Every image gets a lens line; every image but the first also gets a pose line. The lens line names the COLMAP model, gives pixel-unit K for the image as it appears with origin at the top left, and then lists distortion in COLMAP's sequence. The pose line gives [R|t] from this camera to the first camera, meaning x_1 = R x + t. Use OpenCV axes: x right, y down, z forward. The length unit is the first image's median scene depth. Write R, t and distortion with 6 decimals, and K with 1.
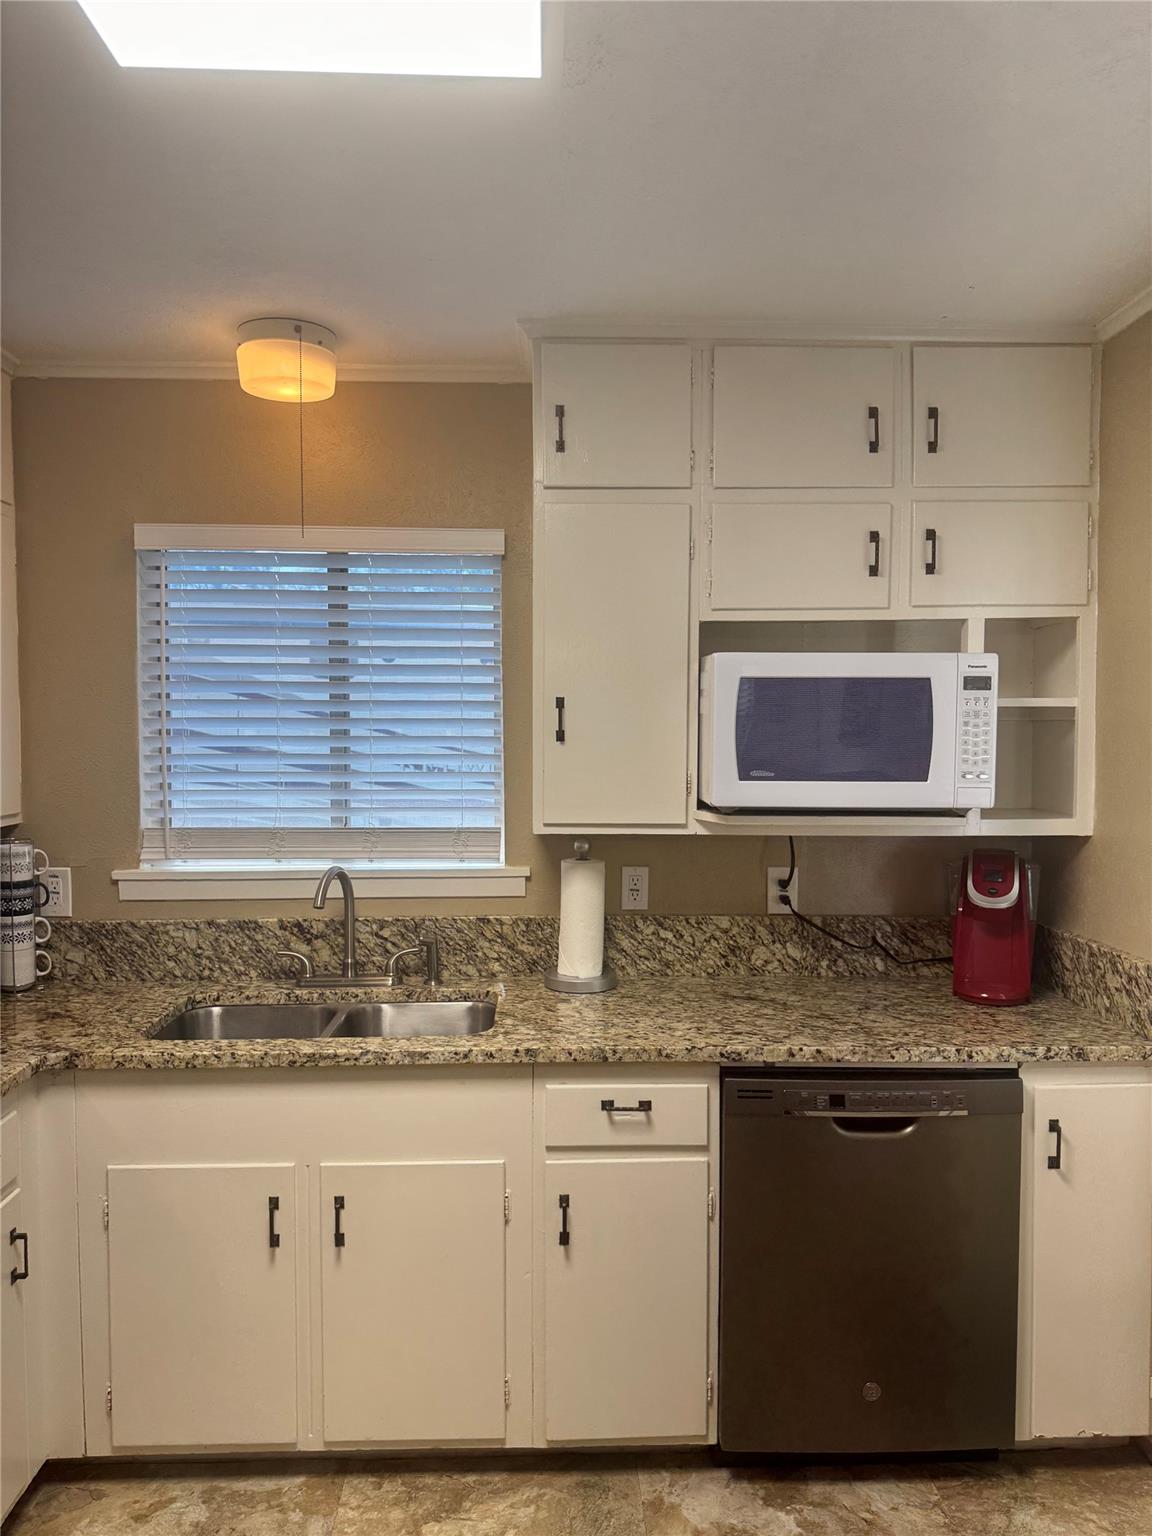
lens RADIAL K [[1089.0, 0, 576.8], [0, 1089.0, 768.2], [0, 0, 1]] dist [0.026596, -0.043183]
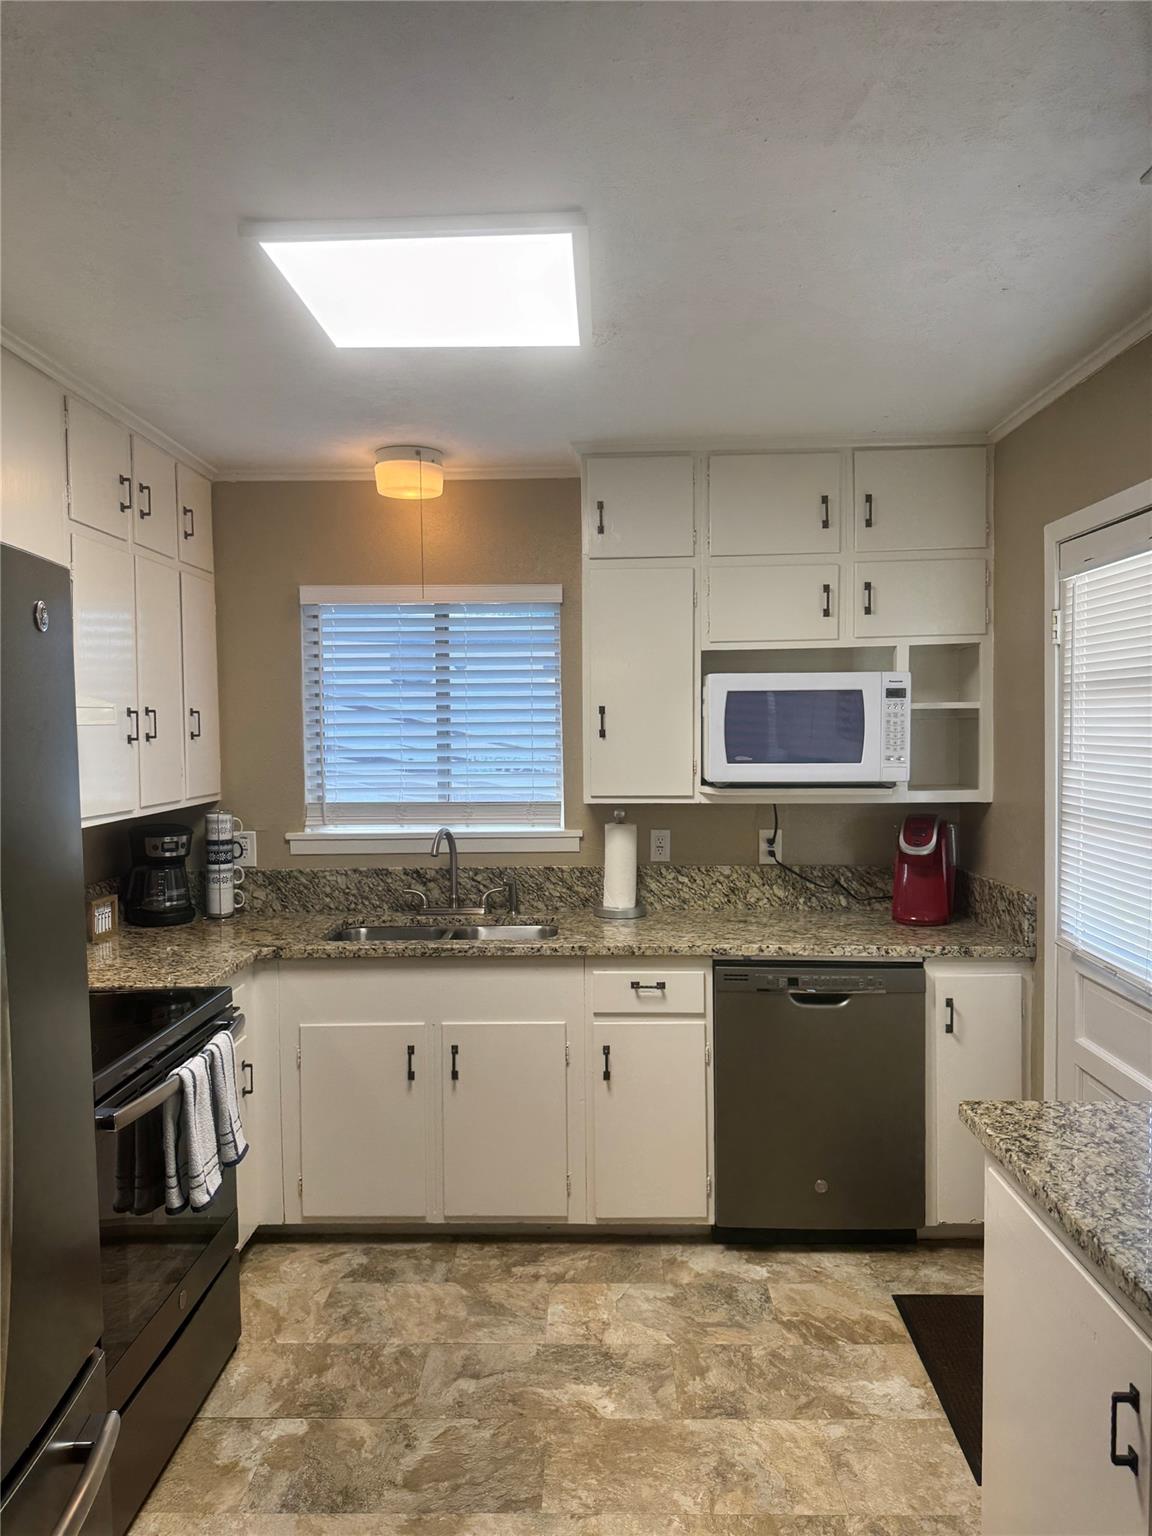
lens RADIAL K [[1089.0, 0, 575.6], [0, 1089.0, 765.3], [0, 0, 1]] dist [0.026596, -0.043183]
pose [[0.998237, -0.008860, -0.058697, 0.032757], [0.008639, 0.999955, -0.004022, 0.017094], [0.058730, 0.003508, 0.998268, -0.415930]]
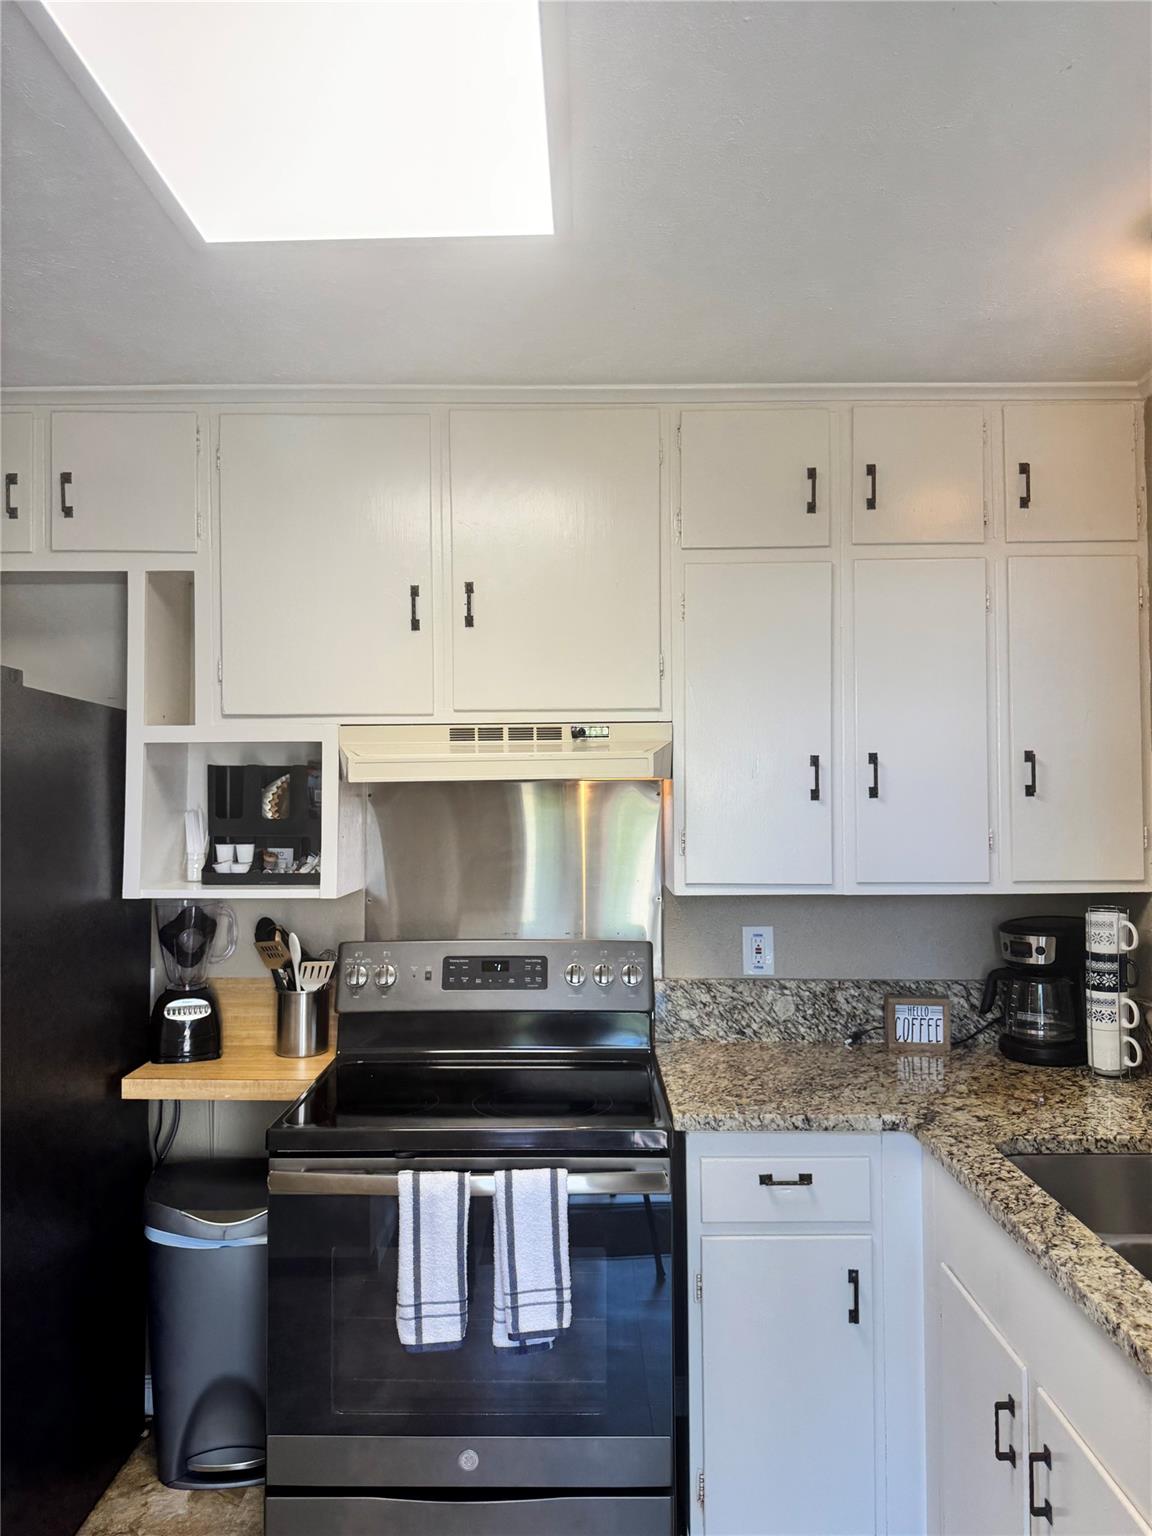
lens RADIAL K [[1089.0, 0, 528.4], [0, 1089.0, 768.3], [0, 0, 1]] dist [0.026596, -0.043183]
pose [[-0.045127, -0.016634, -0.998843, 0.444946], [-0.033371, 0.999328, -0.015135, -0.022042], [0.998424, 0.032649, -0.045652, 0.591335]]
